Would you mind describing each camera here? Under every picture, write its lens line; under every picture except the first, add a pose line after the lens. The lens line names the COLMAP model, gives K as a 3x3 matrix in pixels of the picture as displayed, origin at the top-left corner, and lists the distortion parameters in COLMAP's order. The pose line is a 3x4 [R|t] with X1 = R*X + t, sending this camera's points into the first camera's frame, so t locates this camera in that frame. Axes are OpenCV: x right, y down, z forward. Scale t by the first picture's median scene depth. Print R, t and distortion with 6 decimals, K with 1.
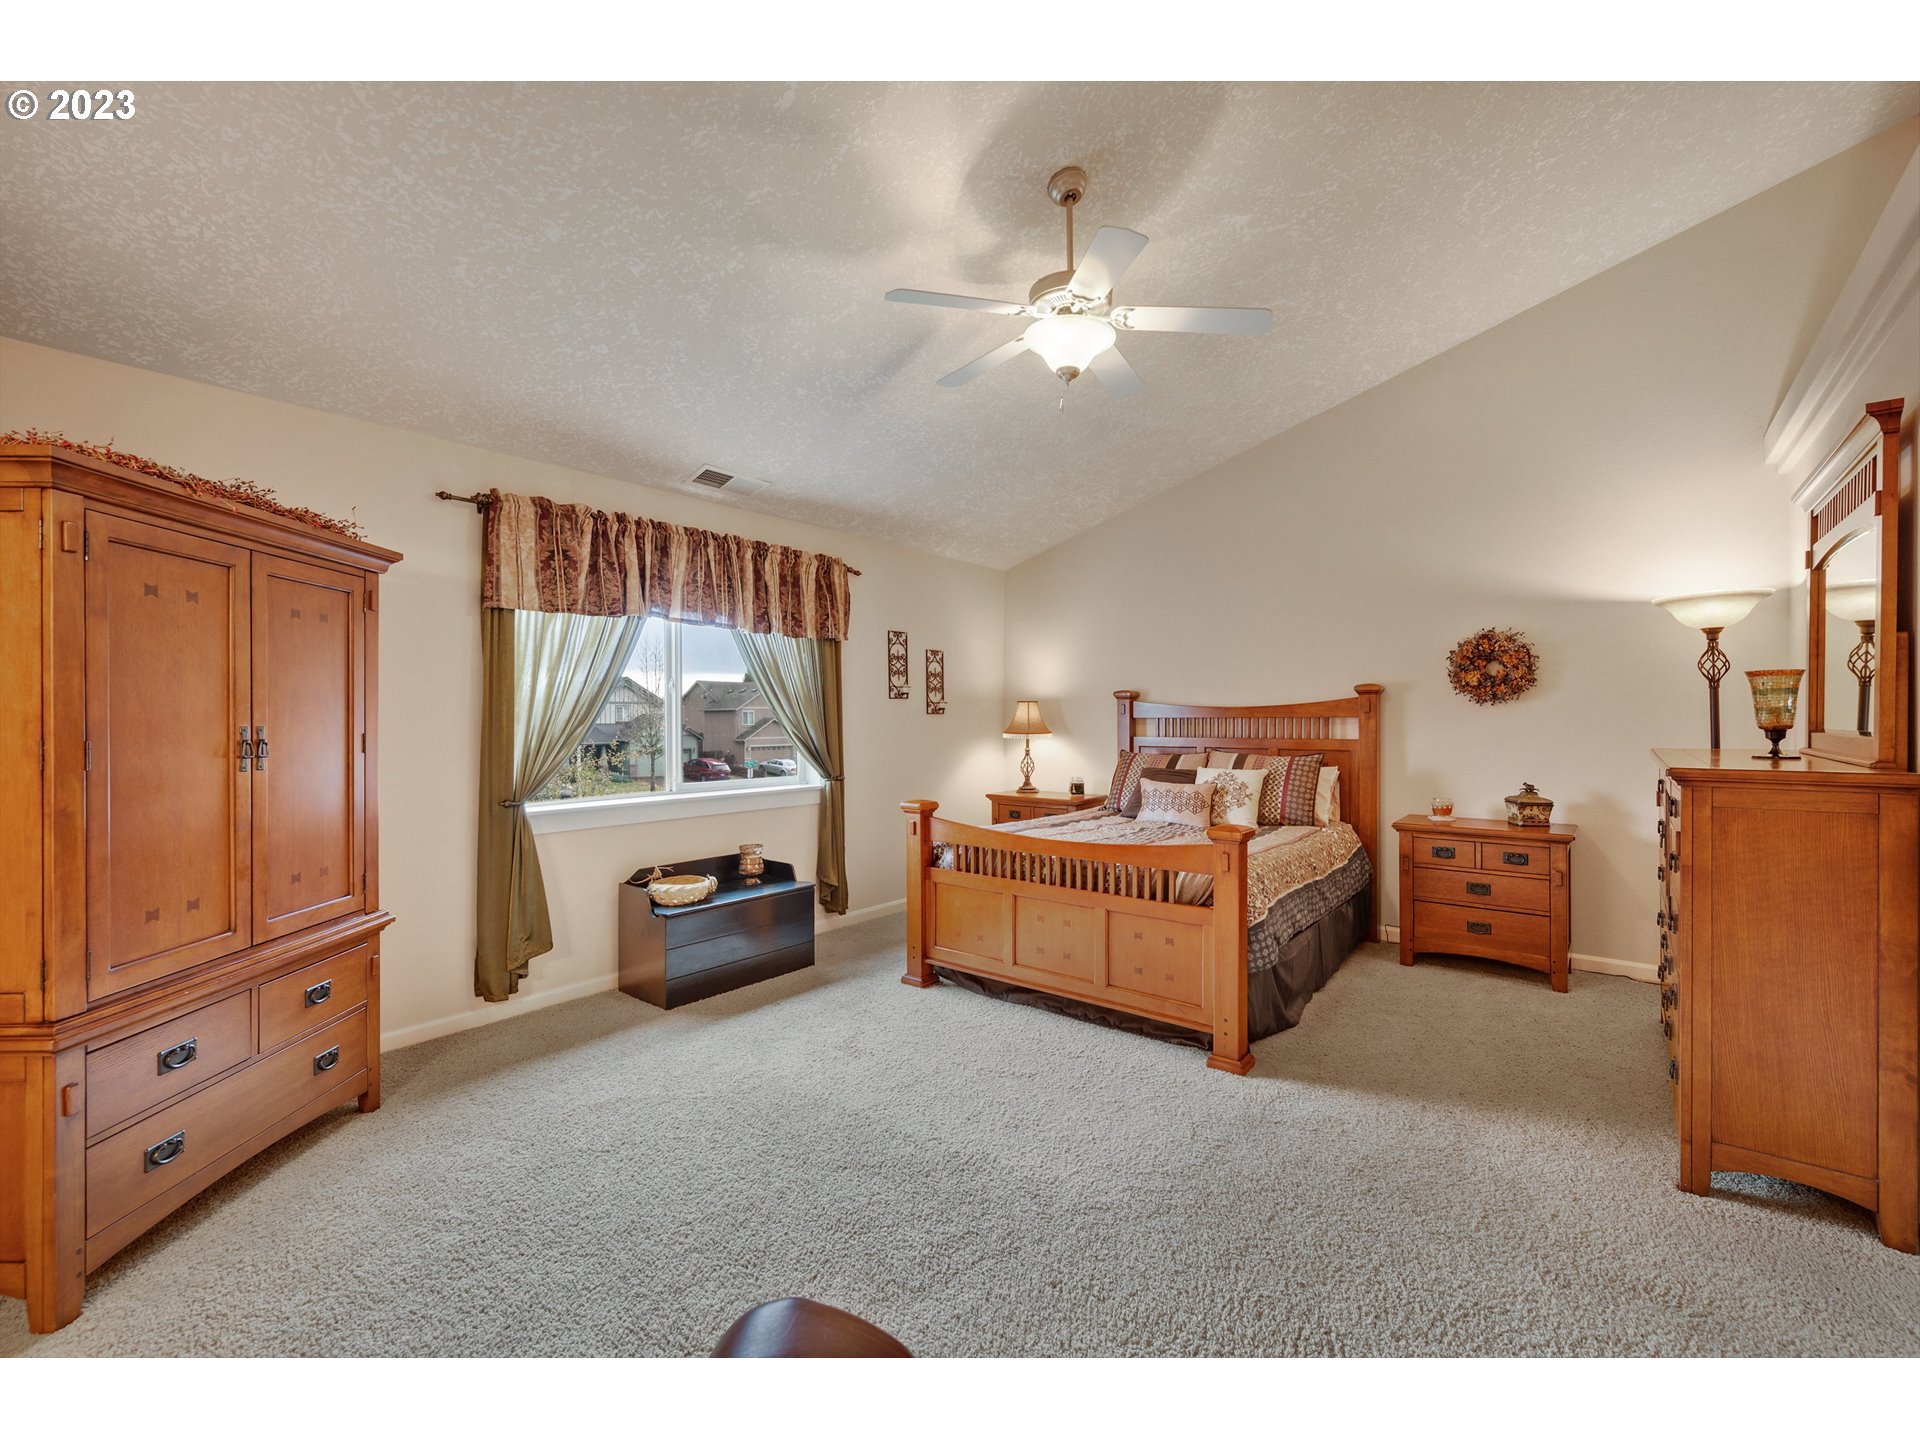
lens RADIAL K [[832.4, 0, 960.5], [0, 832.4, 726.4], [0, 0, 1]] dist [-0.004111, -0.000225]
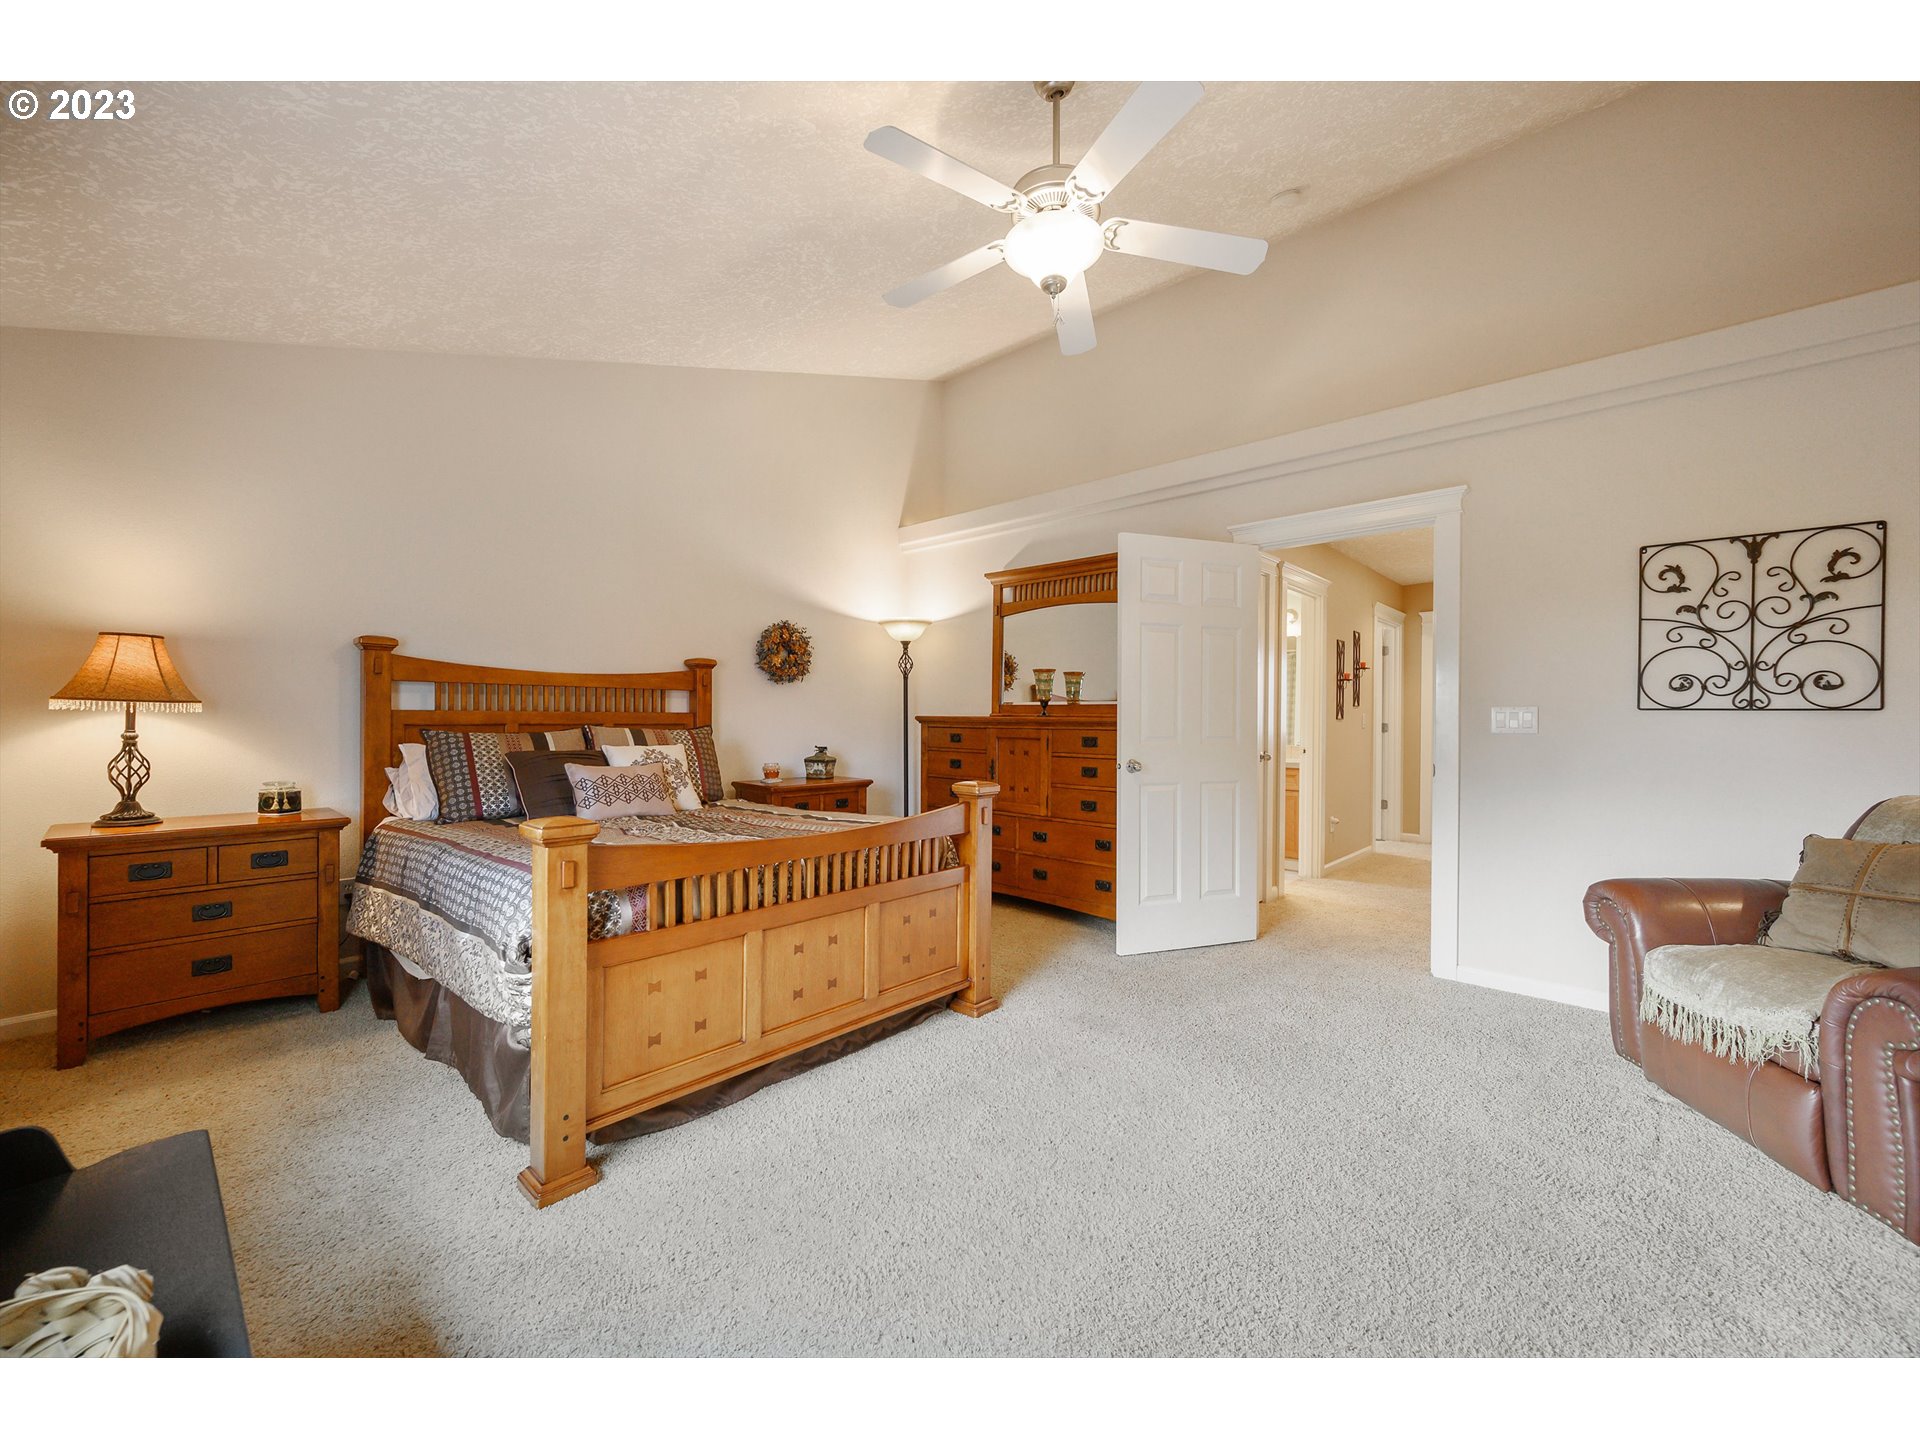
lens RADIAL K [[762.2, 0, 952.3], [0, 762.2, 718.5], [0, 0, 1]] dist [-0.006888, 0.000069]
pose [[0.066012, 0.002255, 0.997816, -0.485749], [0.003744, 0.999990, -0.002508, 0.030283], [-0.997812, 0.003901, 0.066003, 0.726975]]
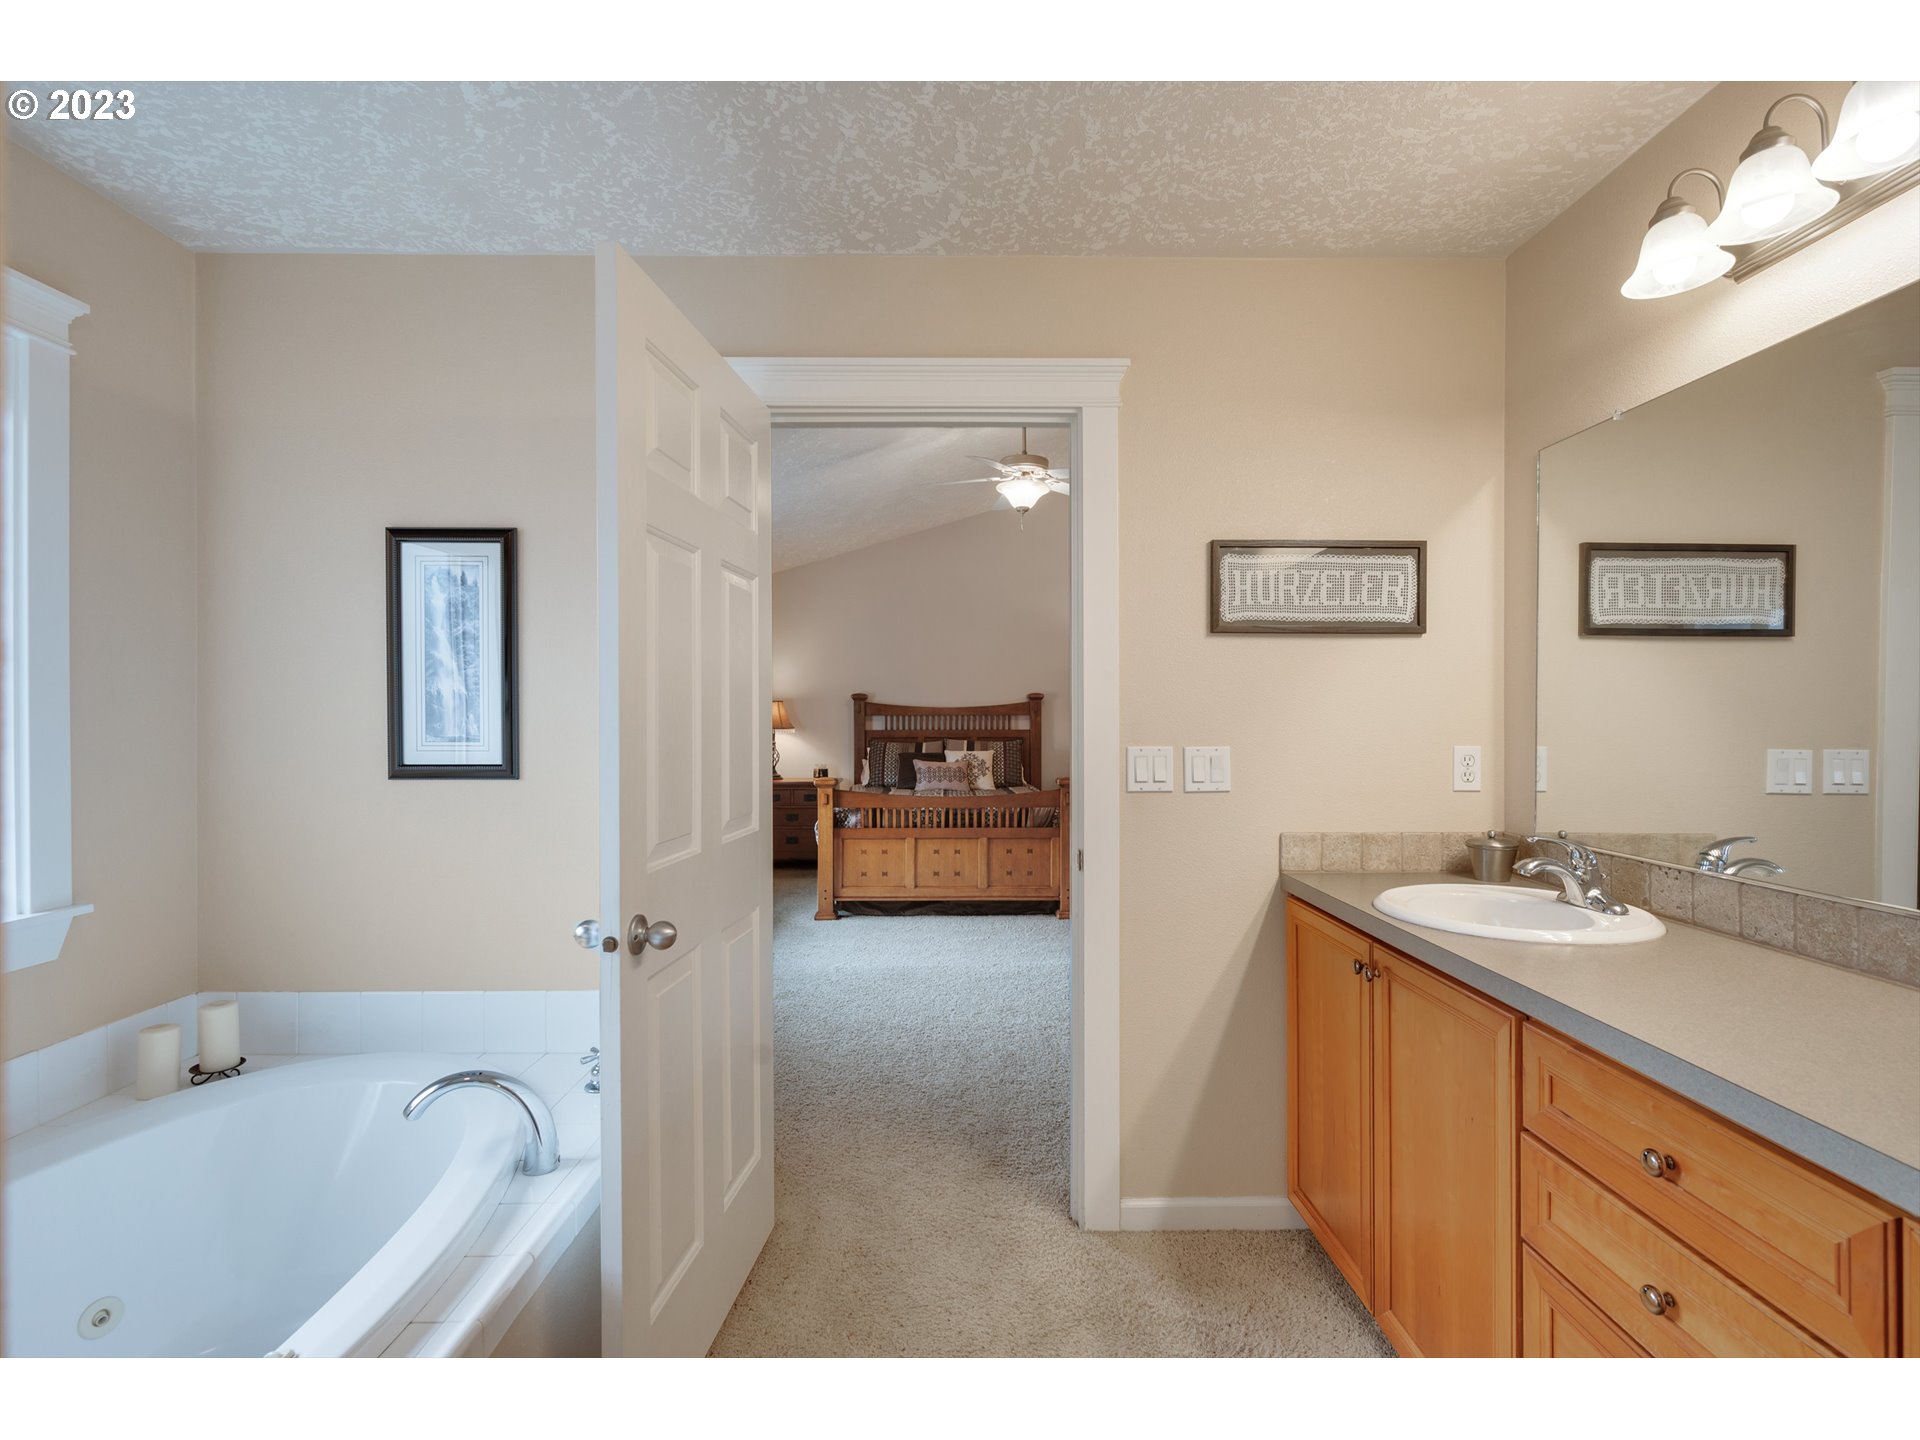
lens RADIAL K [[880.8, 0, 958.1], [0, 880.8, 716.8], [0, 0, 1]] dist [-0.000927, -0.002110]
pose [[0.772570, 0.000571, 0.634929, -0.760475], [0.007070, 0.999930, -0.009502, 0.007042], [-0.634890, 0.011830, 0.772512, -0.201244]]
